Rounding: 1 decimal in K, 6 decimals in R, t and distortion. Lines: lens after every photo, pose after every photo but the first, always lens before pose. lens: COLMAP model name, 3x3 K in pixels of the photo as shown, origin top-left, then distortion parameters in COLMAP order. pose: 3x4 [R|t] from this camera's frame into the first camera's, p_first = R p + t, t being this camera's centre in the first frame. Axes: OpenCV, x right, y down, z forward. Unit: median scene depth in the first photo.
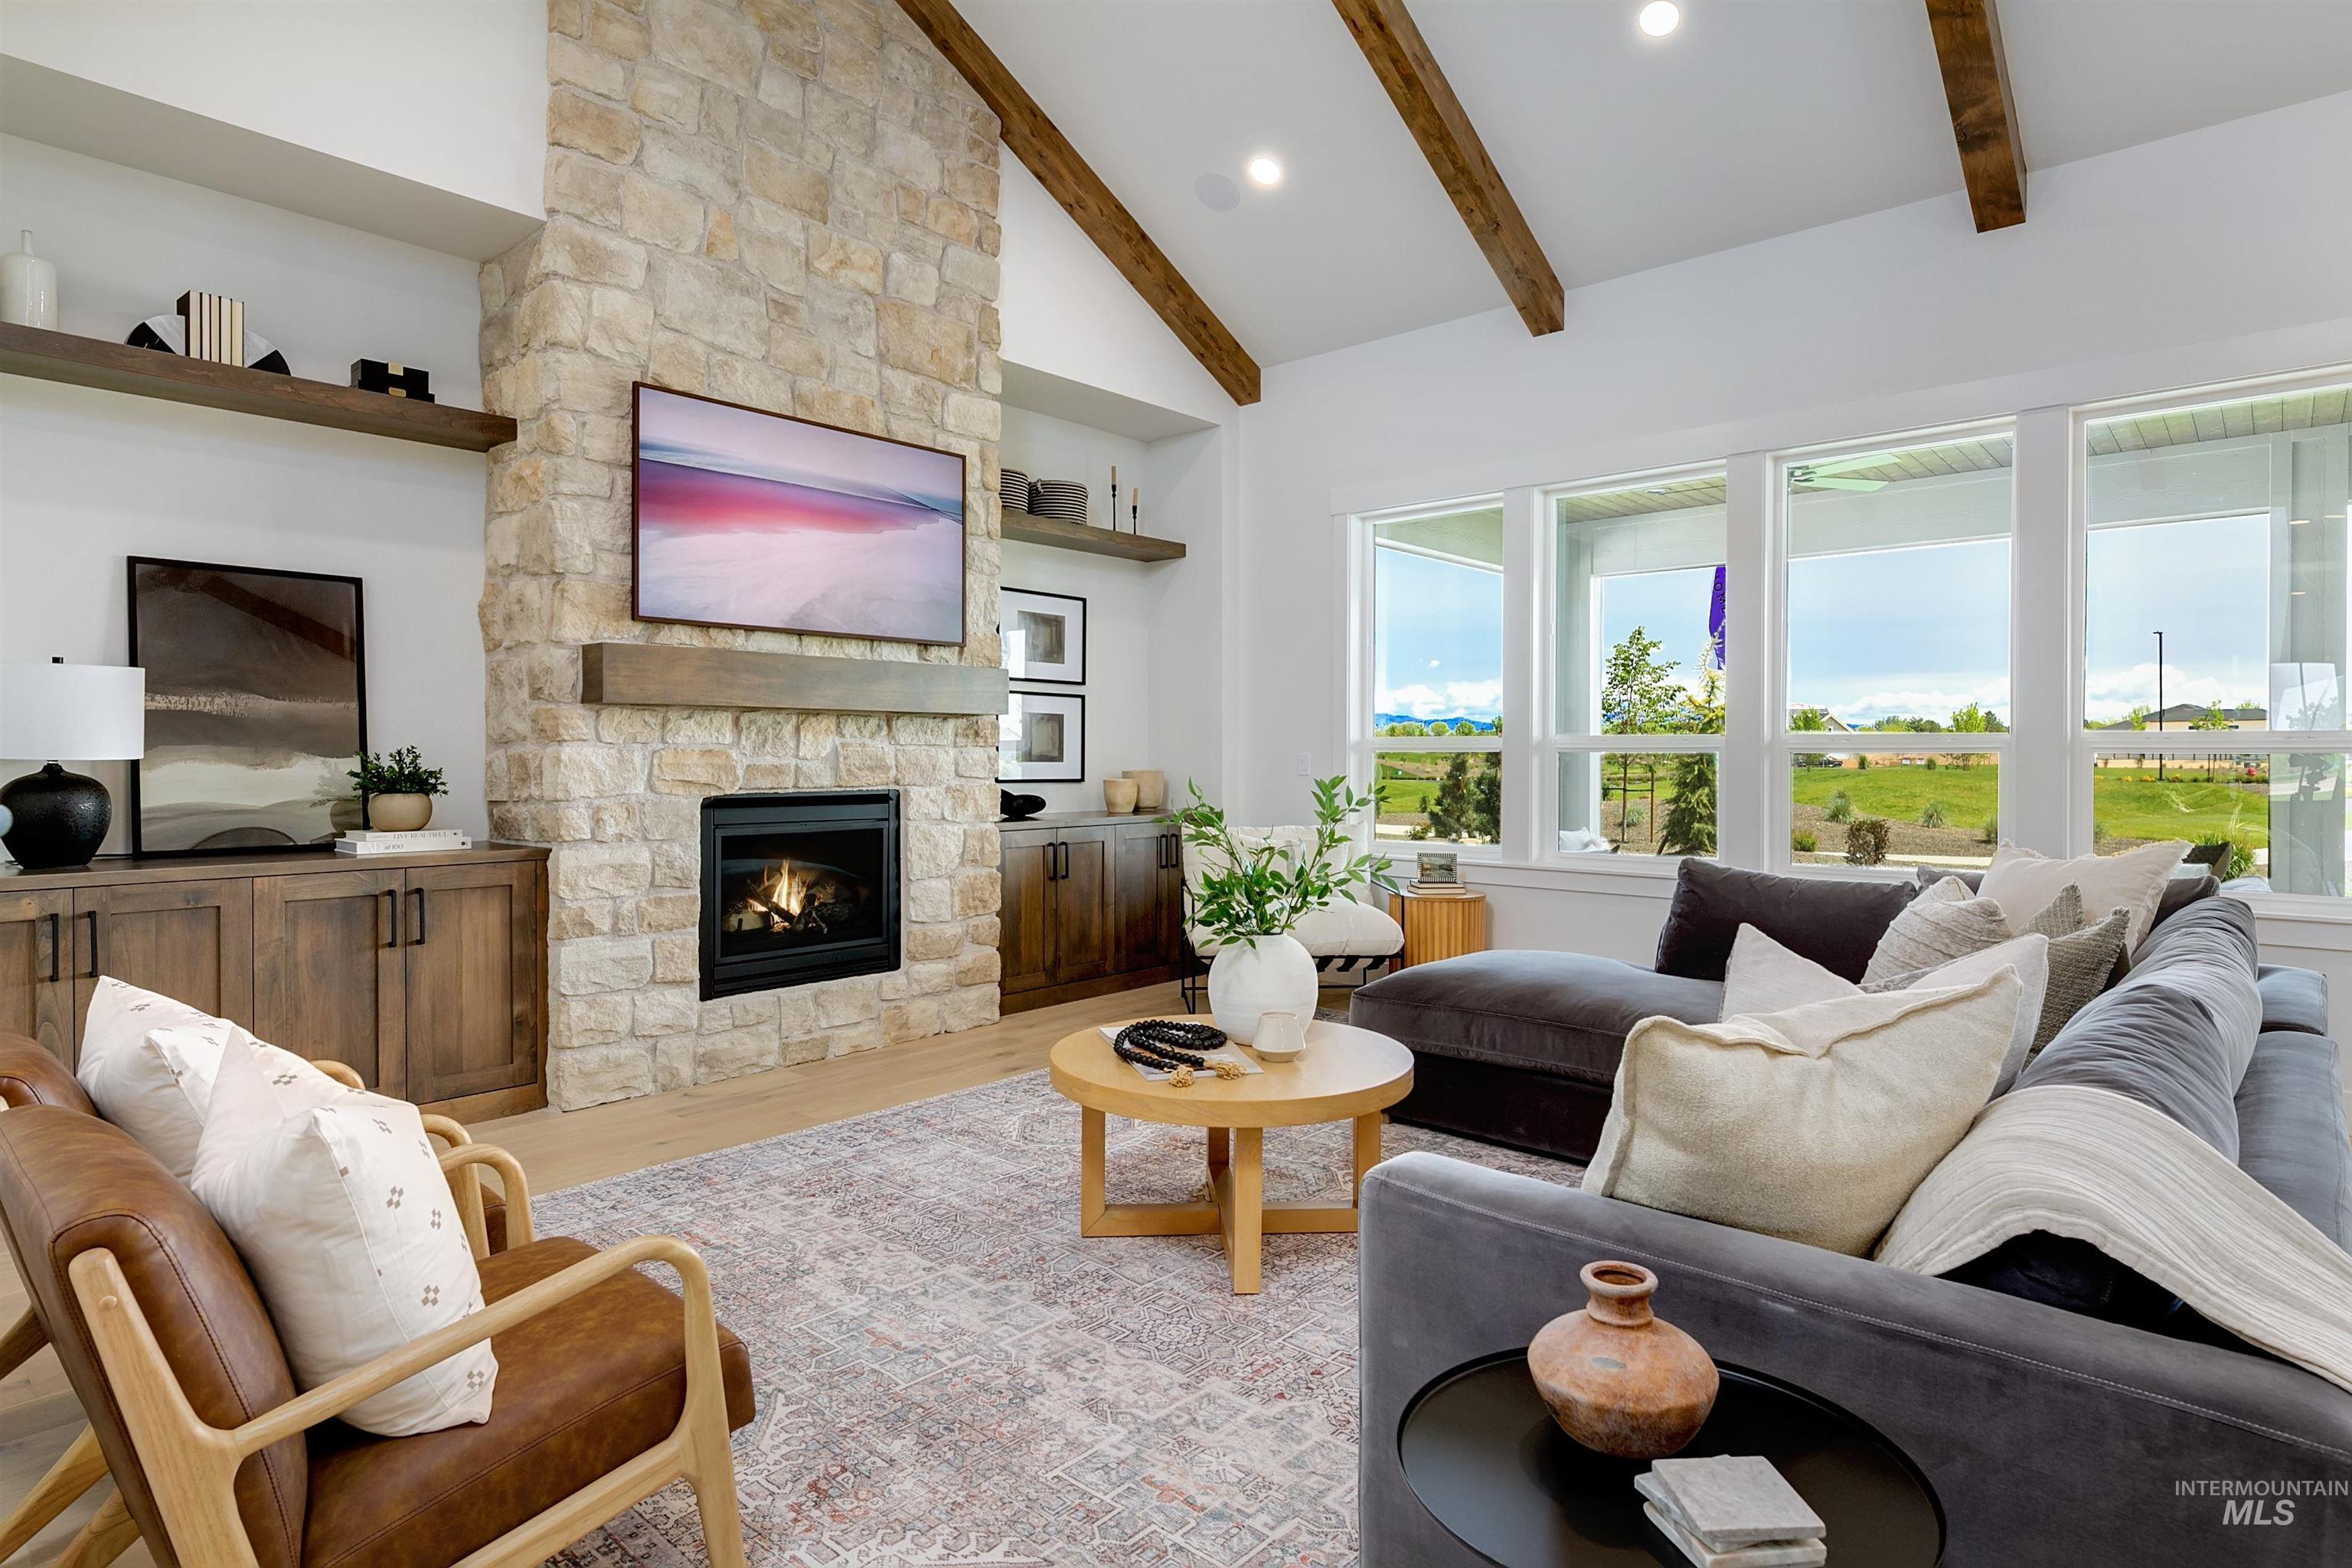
lens RADIAL K [[1226.6, 0, 1160.7], [0, 1226.6, 778.0], [0, 0, 1]] dist [0.000362, 0.000241]
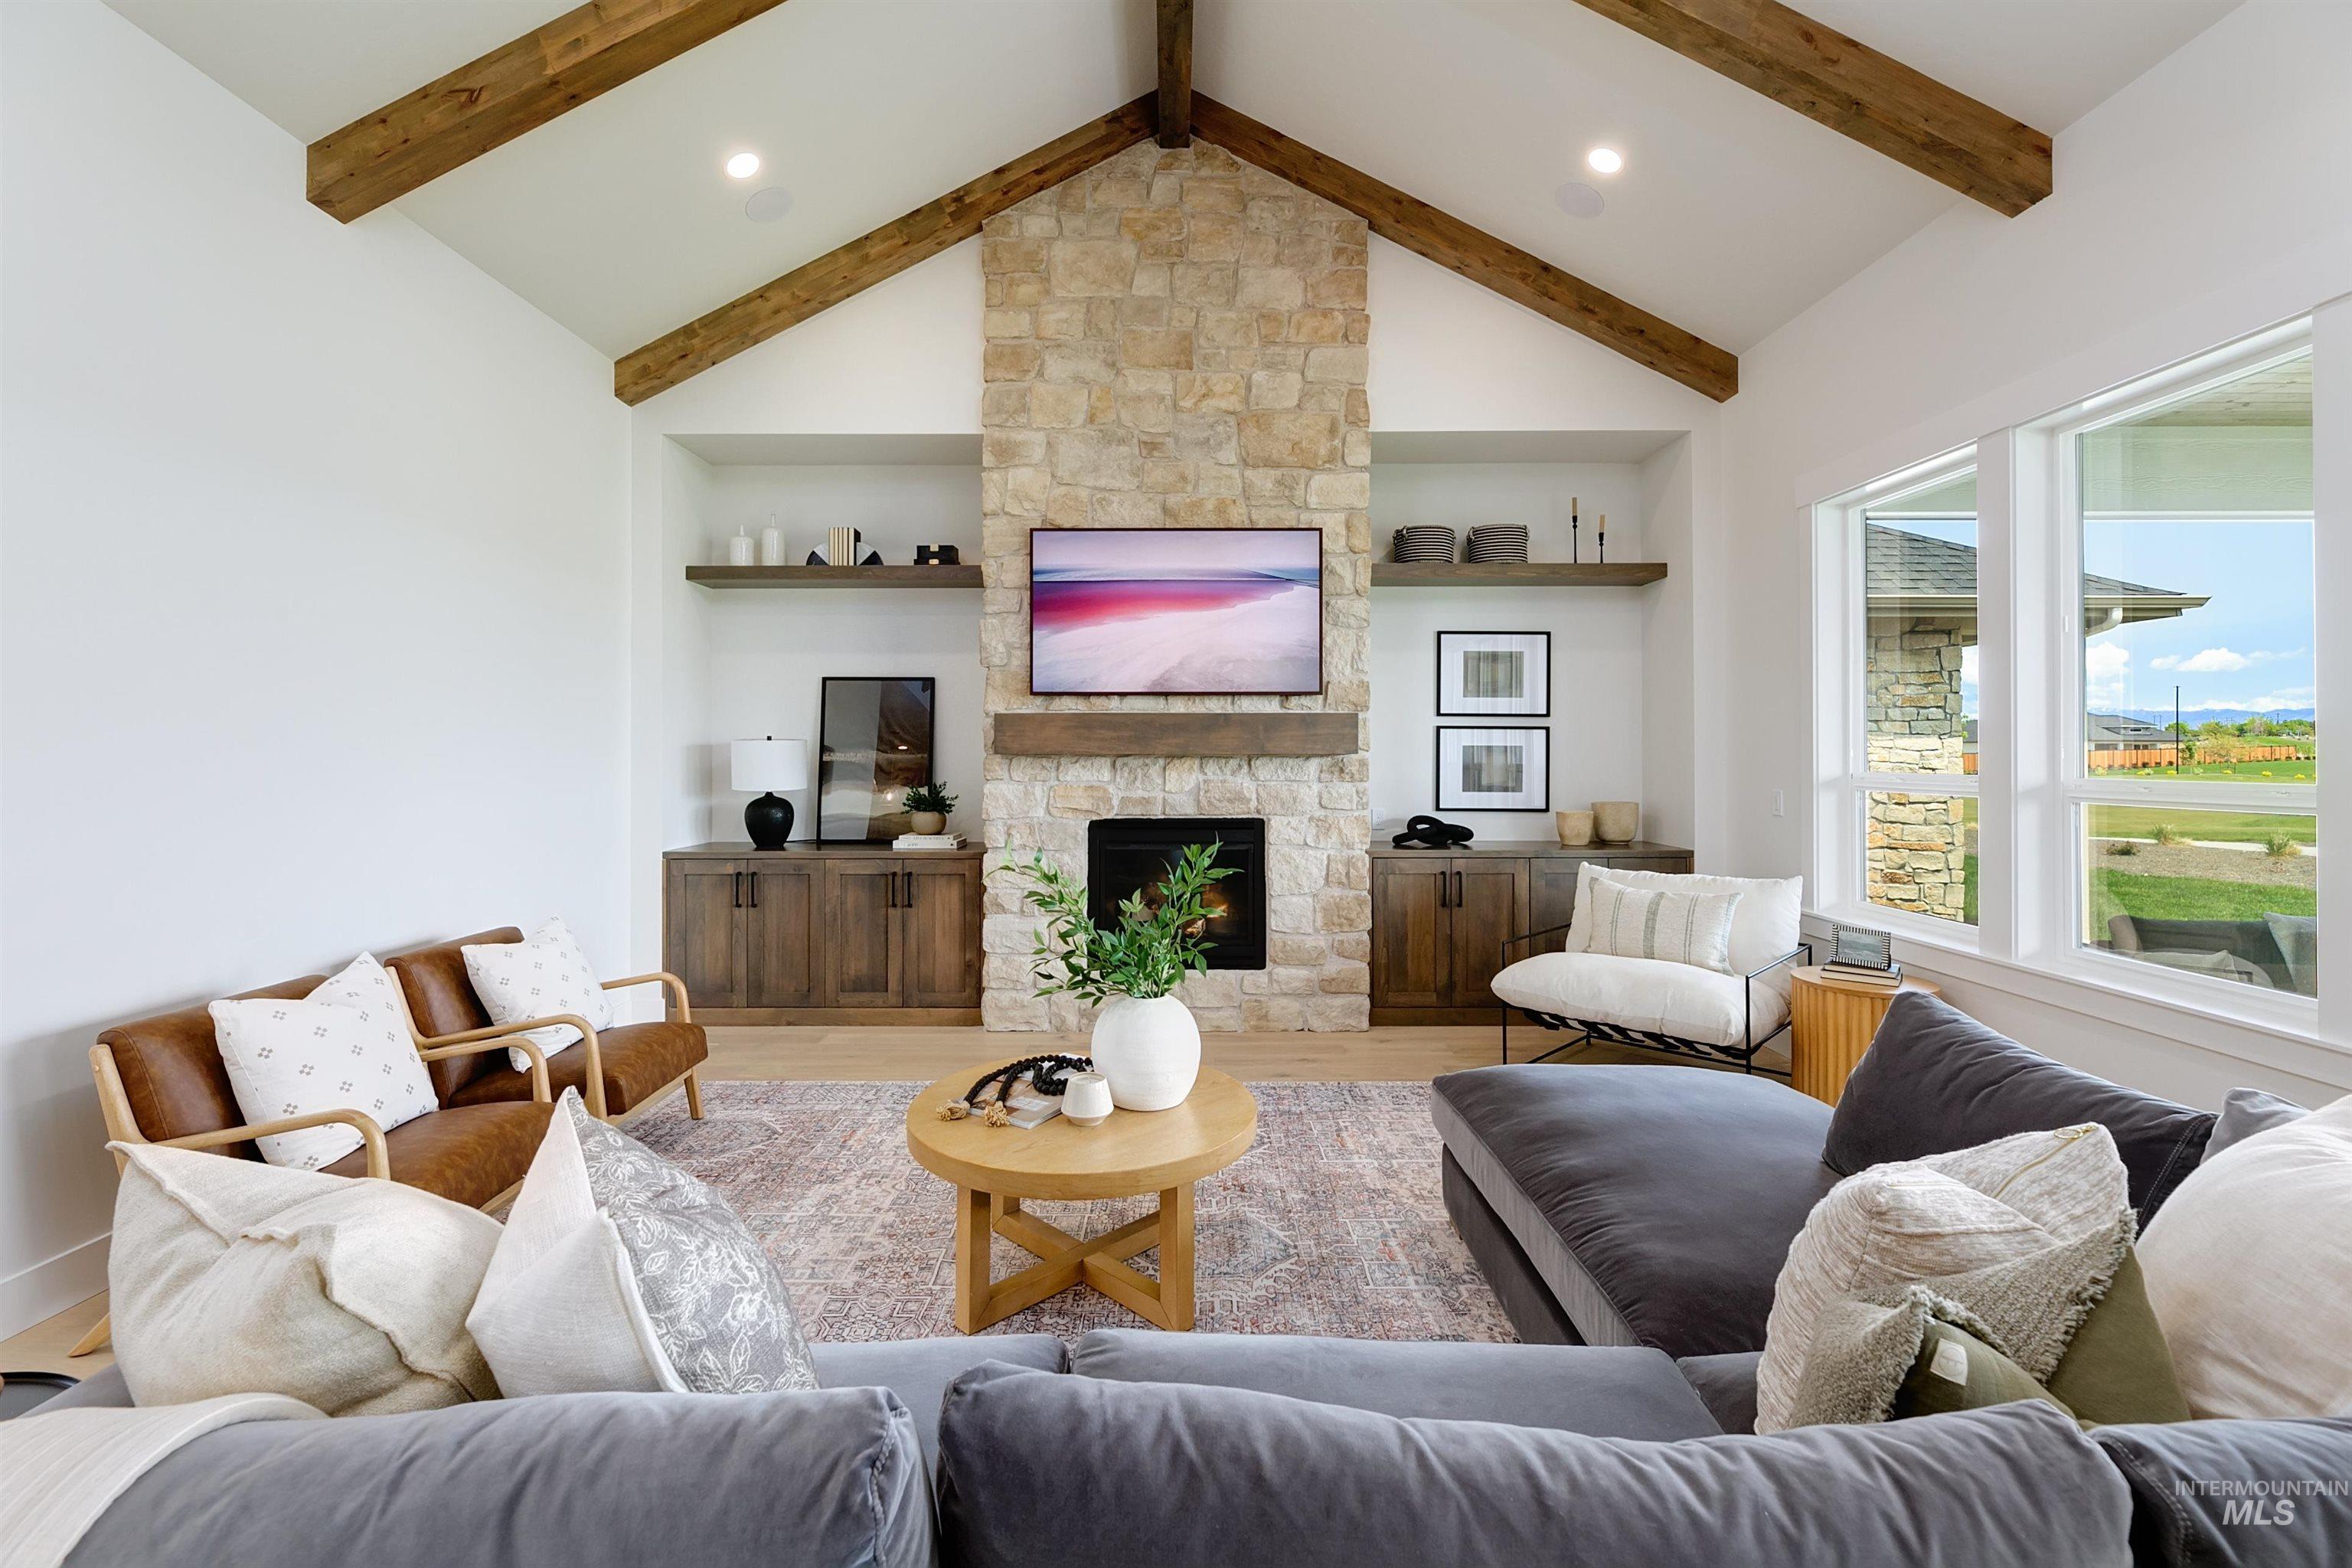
lens RADIAL K [[986.1, 0, 1175.3], [0, 986.1, 757.5], [0, 0, 1]] dist [0.000354, -0.000075]
pose [[0.676899, 0.000203, -0.736076, 0.466337], [-0.013345, 0.999839, -0.011997, -0.039468], [0.735955, 0.017944, 0.676792, 0.308462]]
